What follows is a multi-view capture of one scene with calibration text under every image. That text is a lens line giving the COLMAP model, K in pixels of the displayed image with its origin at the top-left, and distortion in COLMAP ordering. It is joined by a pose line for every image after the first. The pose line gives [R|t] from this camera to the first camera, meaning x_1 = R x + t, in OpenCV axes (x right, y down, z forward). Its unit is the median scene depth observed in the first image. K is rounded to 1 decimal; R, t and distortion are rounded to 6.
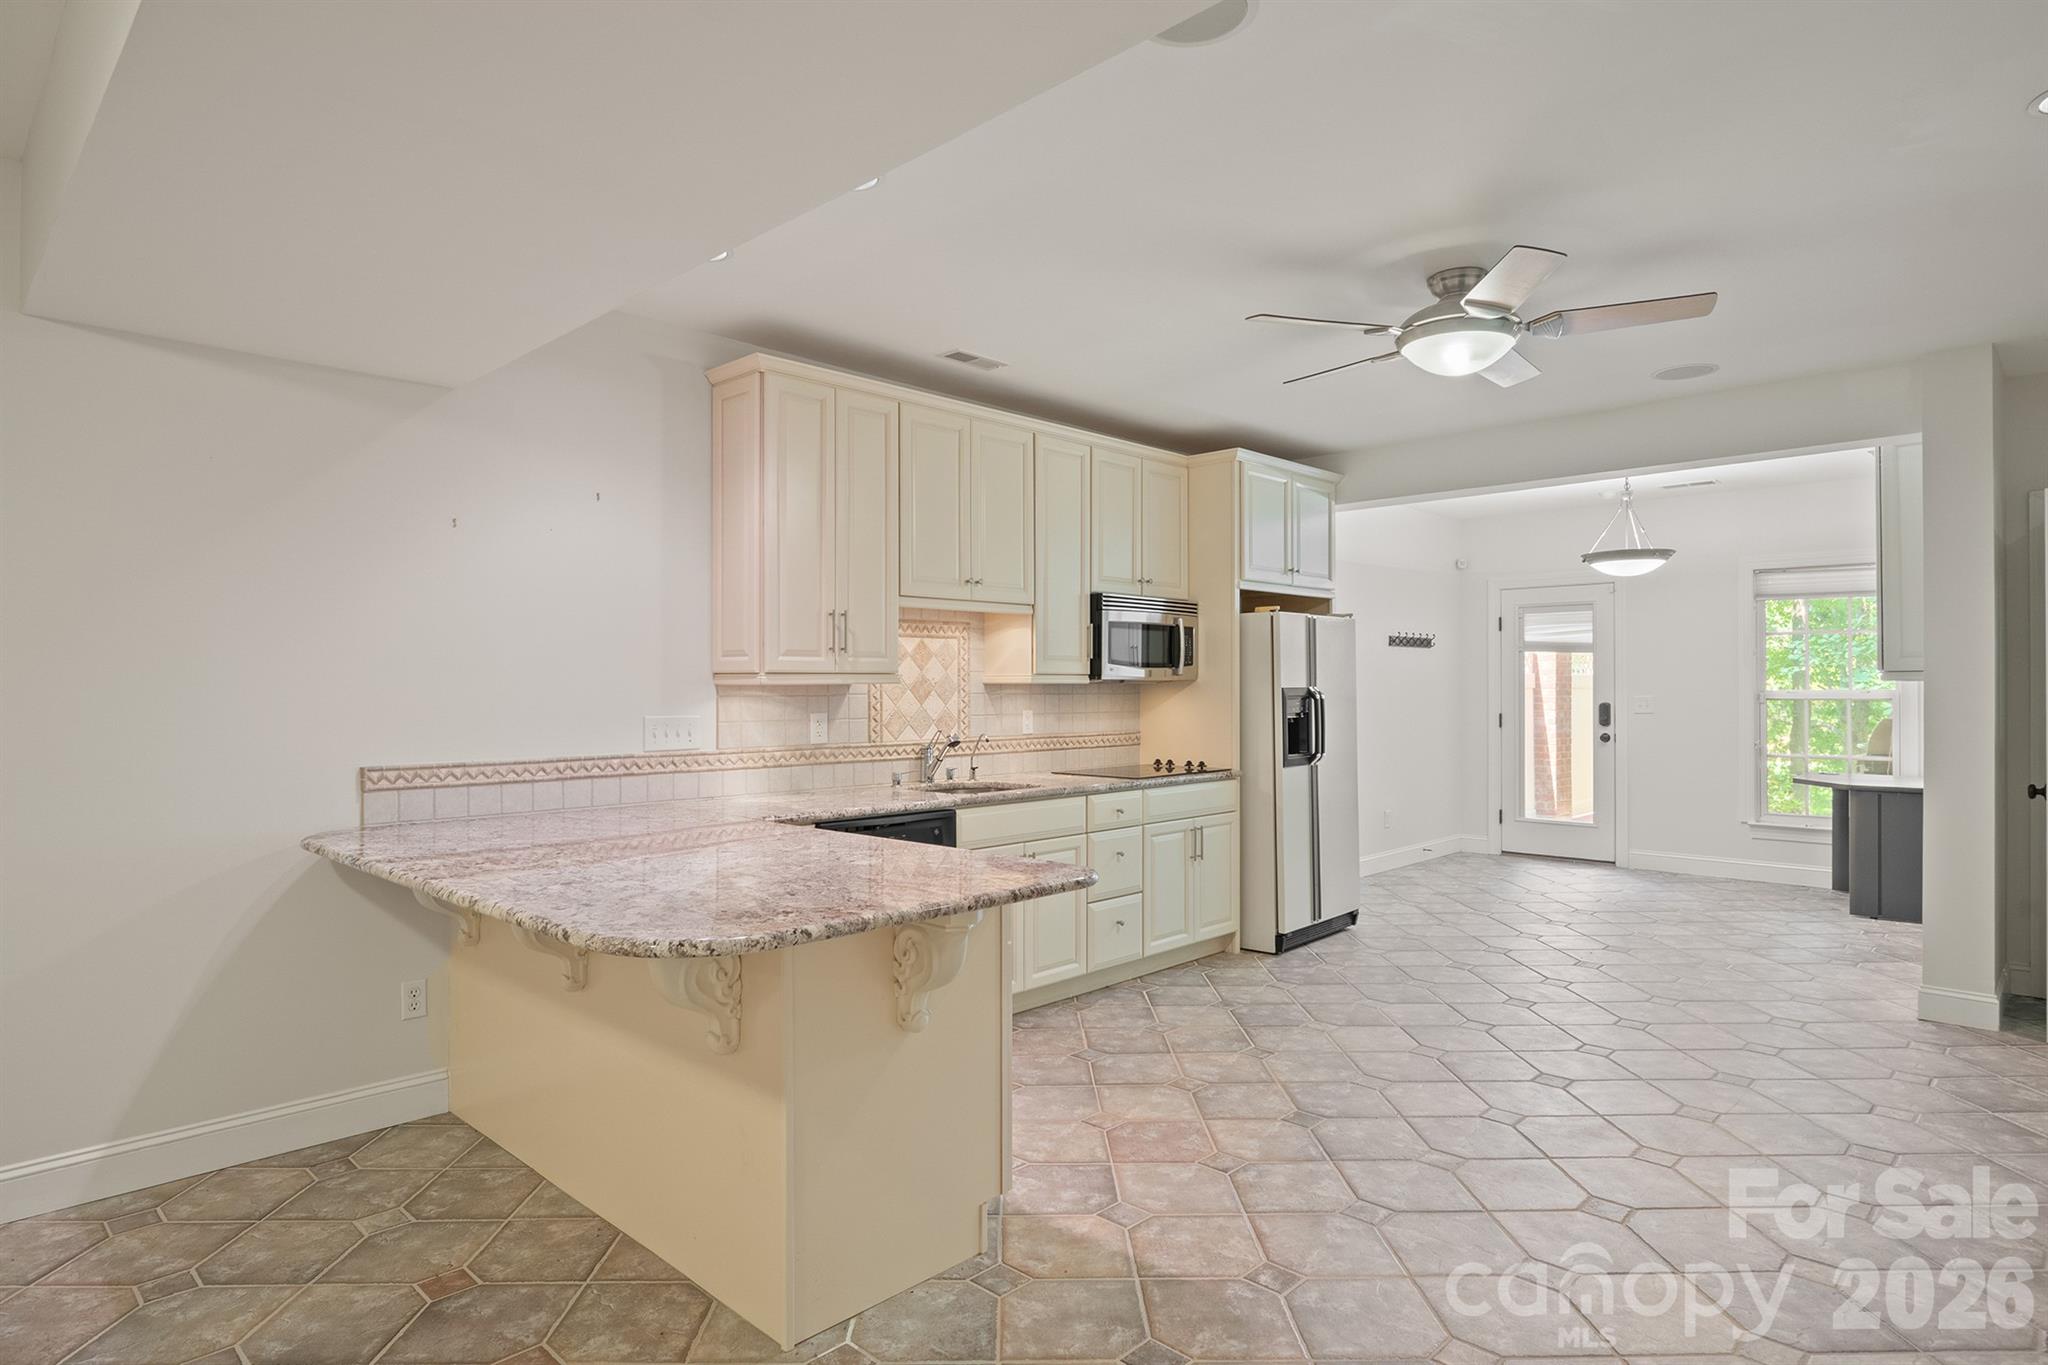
lens RADIAL K [[1133.2, 0, 1024.6], [0, 1133.2, 688.6], [0, 0, 1]] dist [-0.003862, -0.003815]
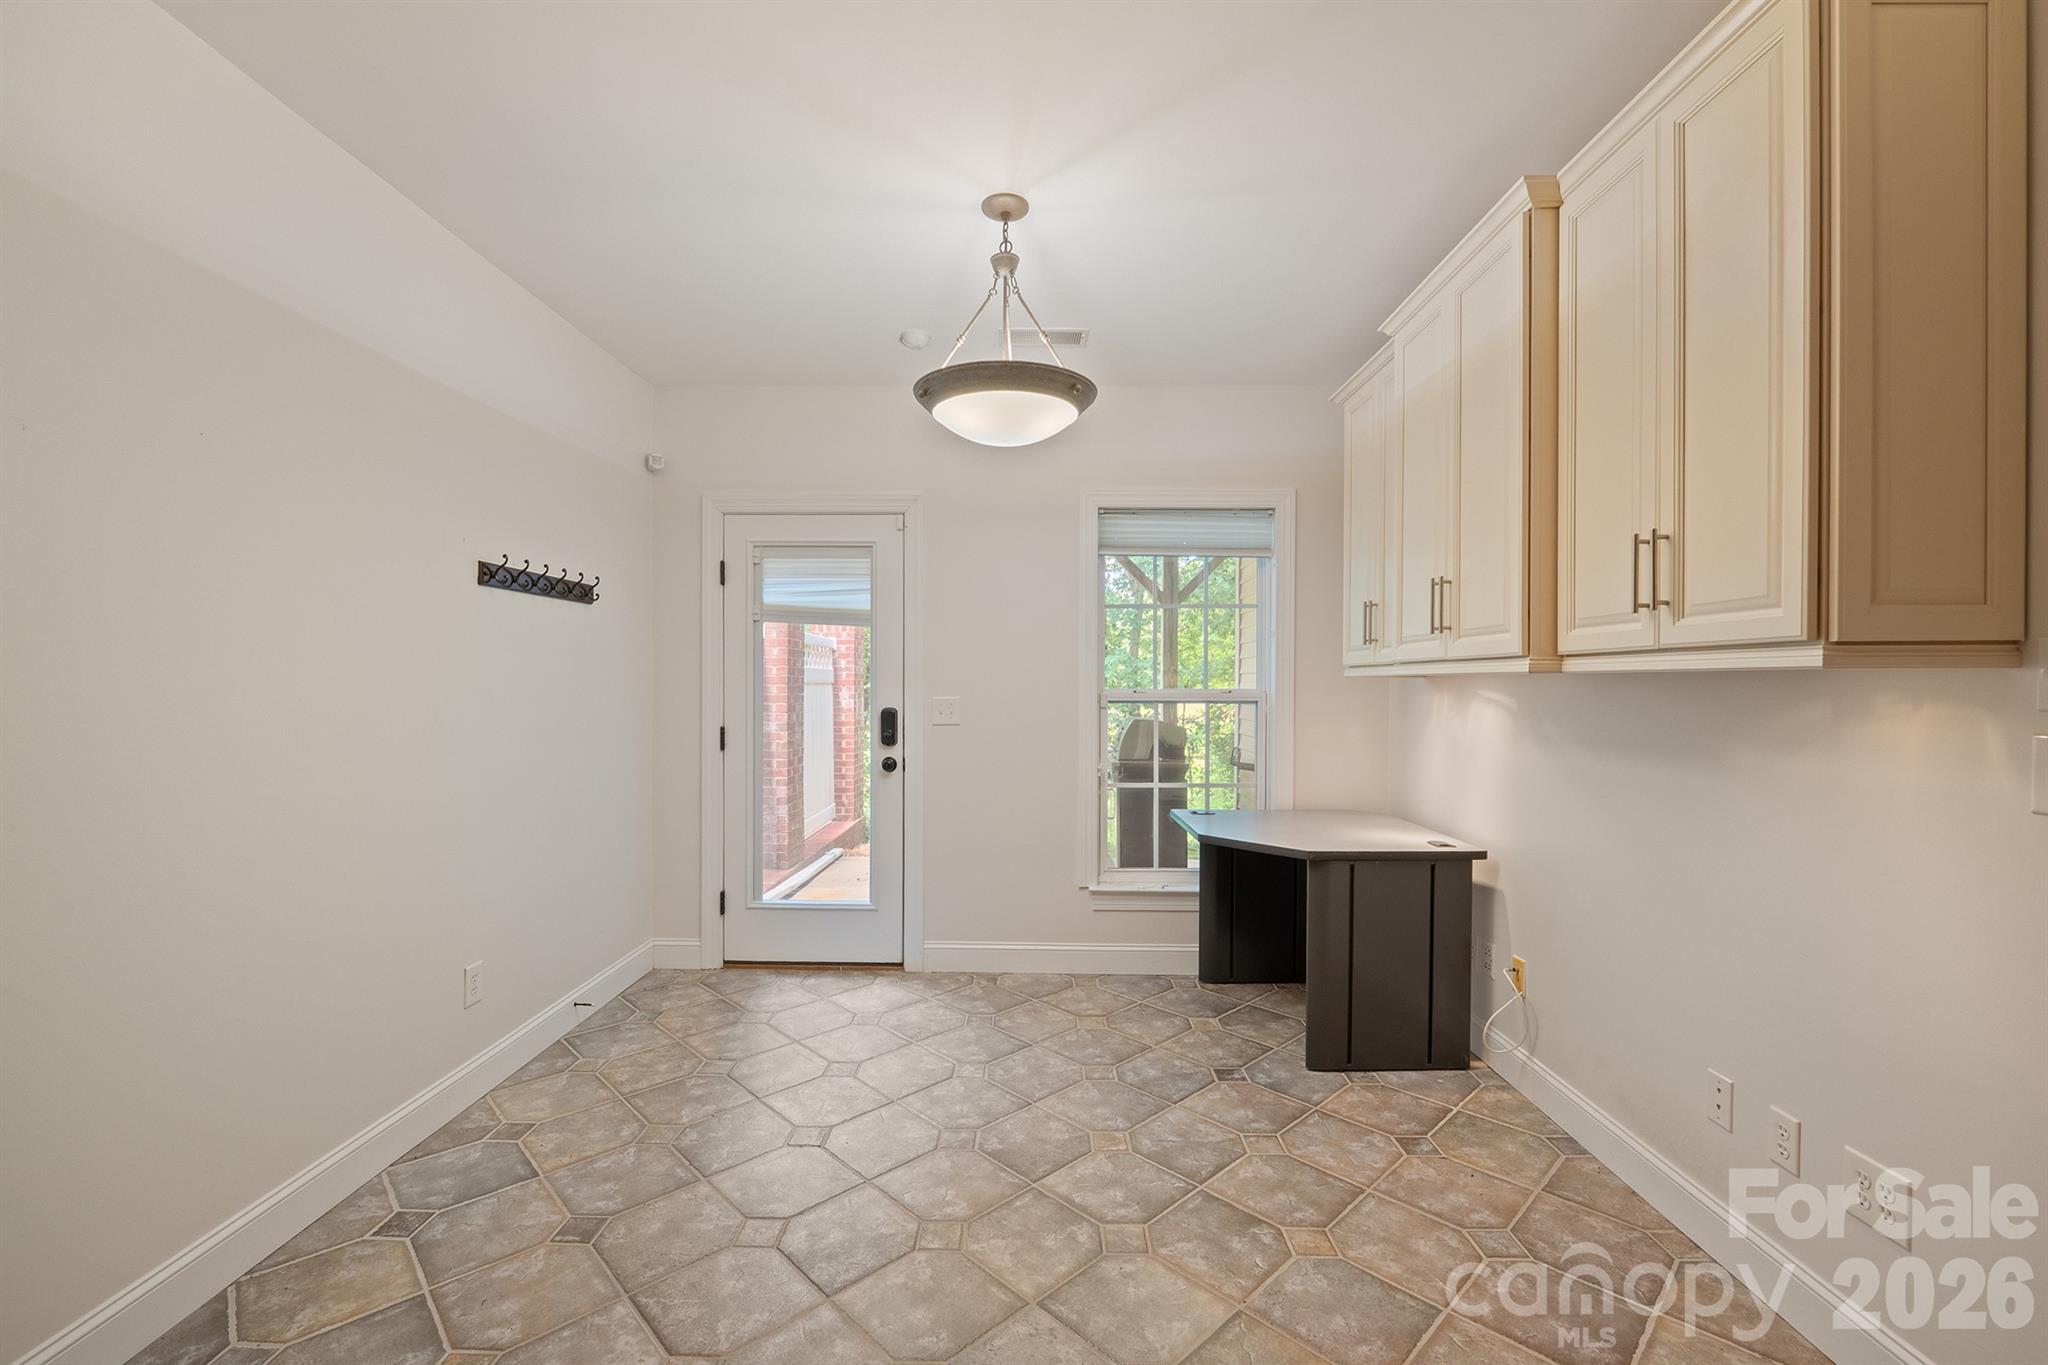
lens RADIAL K [[868.3, 0, 1024.3], [0, 868.3, 682.5], [0, 0, 1]] dist [-0.009429, 0.000458]
pose [[0.733529, 0.004955, 0.679641, 0.360726], [-0.003875, 0.999988, -0.003109, -0.000097], [-0.679648, -0.000353, 0.733539, 0.886512]]
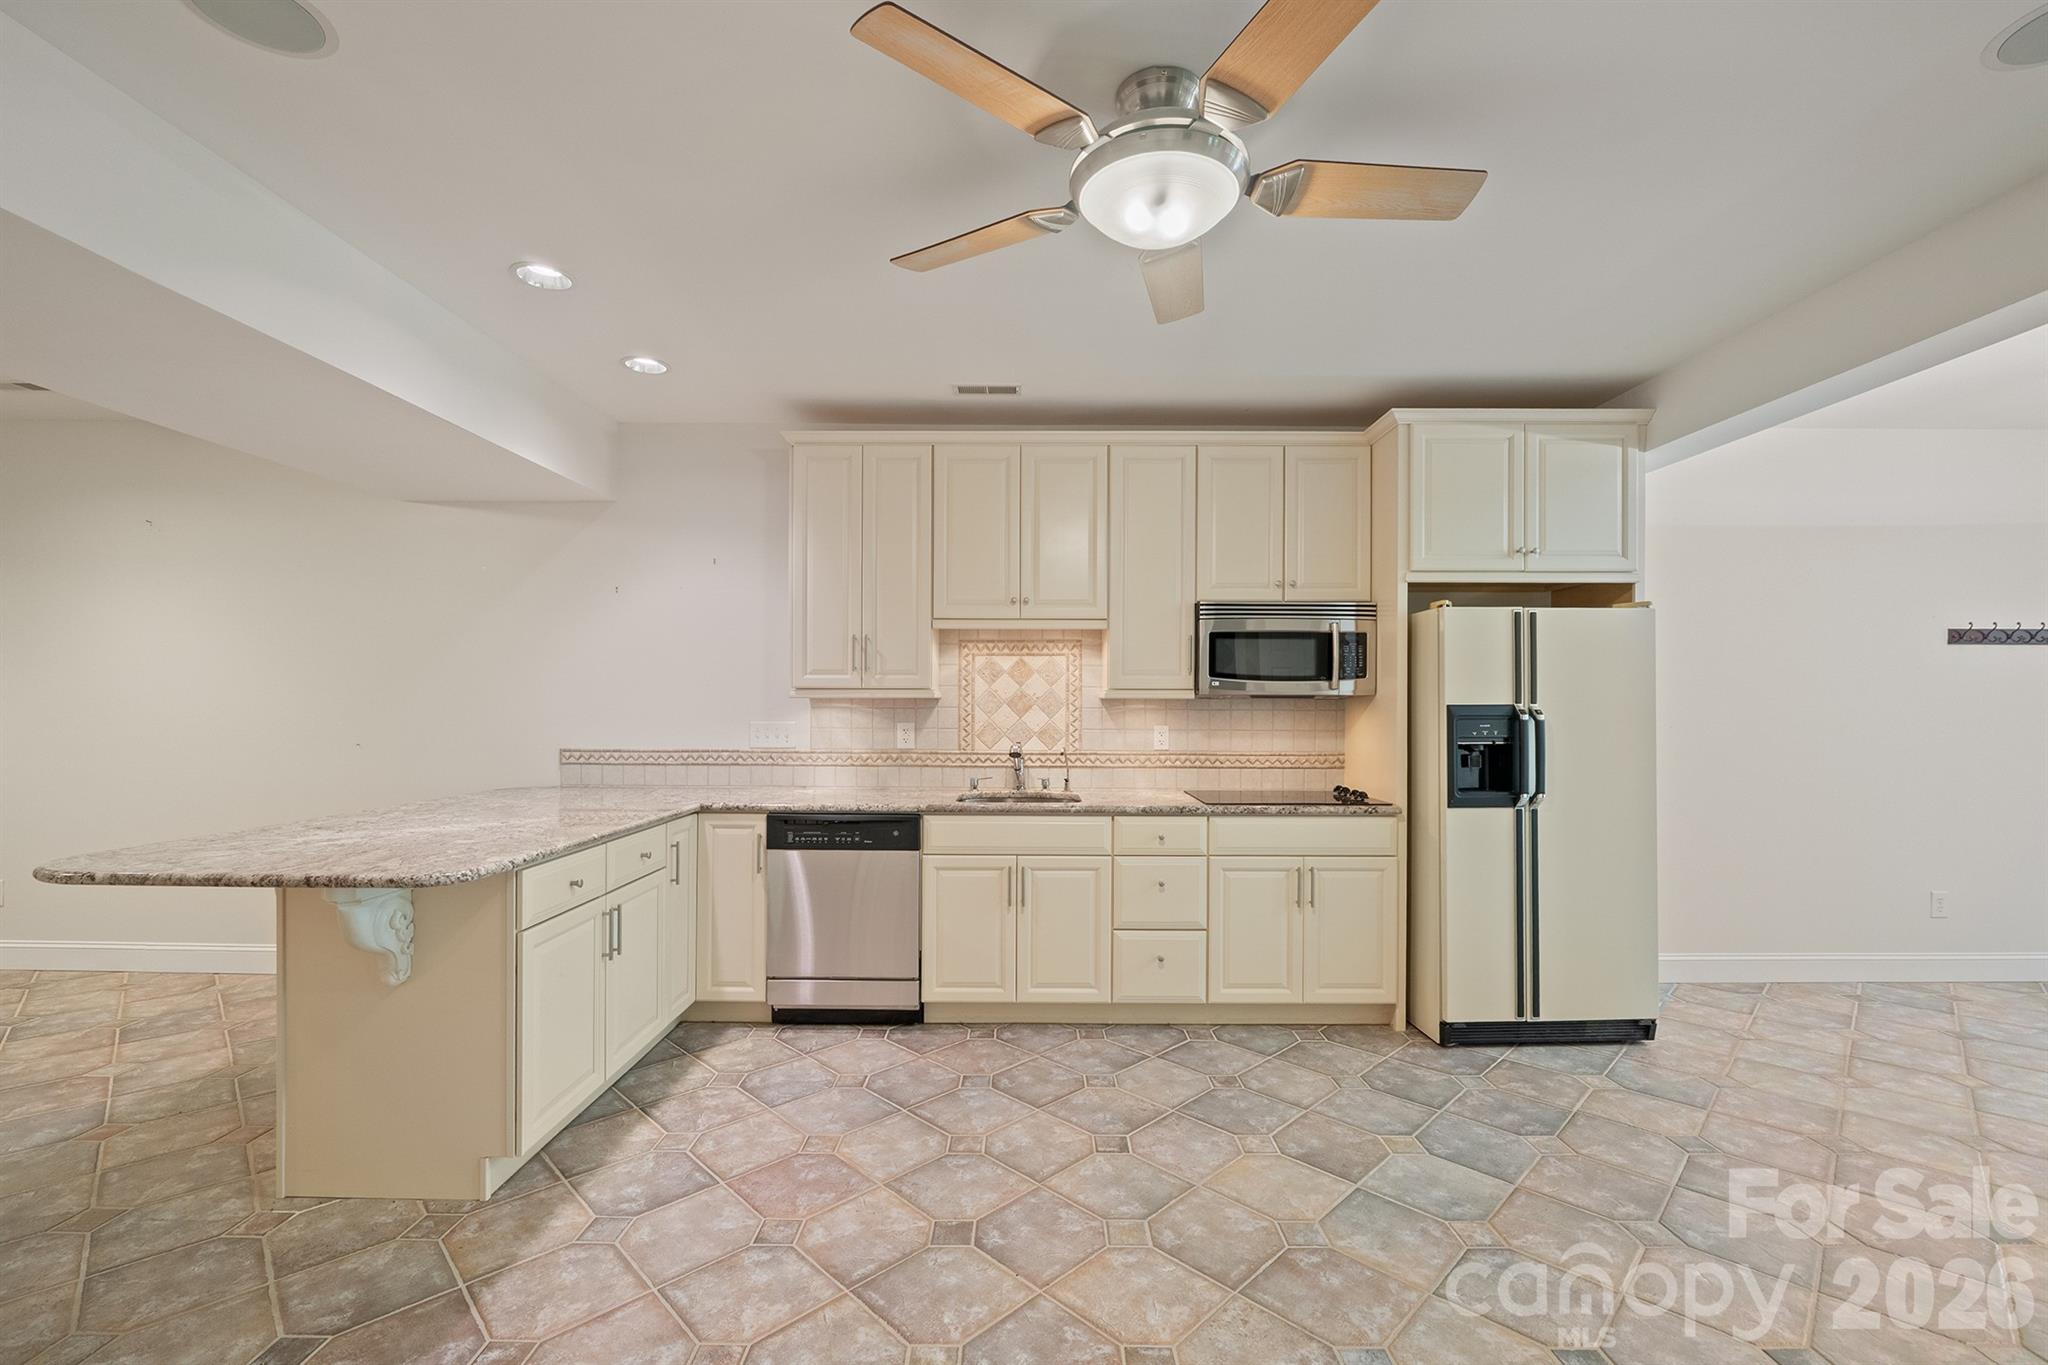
lens RADIAL K [[868.3, 0, 1023.2], [0, 868.3, 704.0], [0, 0, 1]] dist [-0.009429, 0.000458]
pose [[0.690225, 0.005836, -0.723571, 0.450034], [-0.006913, 0.999975, 0.001470, -0.000053], [0.723561, 0.003988, 0.690248, 0.375874]]
